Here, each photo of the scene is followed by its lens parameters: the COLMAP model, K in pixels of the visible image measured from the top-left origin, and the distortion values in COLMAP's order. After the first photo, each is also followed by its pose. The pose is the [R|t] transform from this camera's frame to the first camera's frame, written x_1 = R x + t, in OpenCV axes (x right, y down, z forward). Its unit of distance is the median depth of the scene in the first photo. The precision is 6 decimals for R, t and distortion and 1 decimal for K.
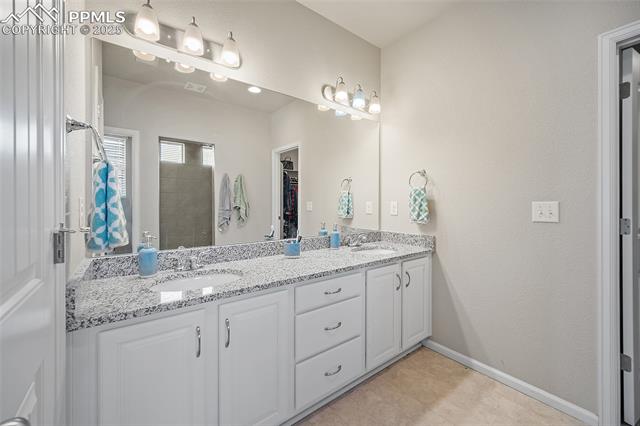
lens RADIAL K [[285.0, 0, 320.0], [0, 285.0, 207.0], [0, 0, 1]] dist [0.018615, 0.000109]
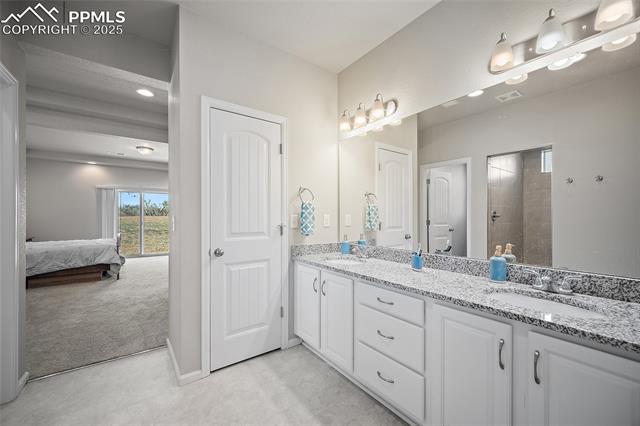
lens RADIAL K [[254.5, 0, 320.3], [0, 254.5, 216.7], [0, 0, 1]] dist [0.000994, 0.000281]
pose [[-0.064062, 0.004232, -0.997937, 0.923906], [-0.010633, 0.999931, 0.004923, -0.011767], [0.997889, 0.010927, -0.064013, 0.776741]]
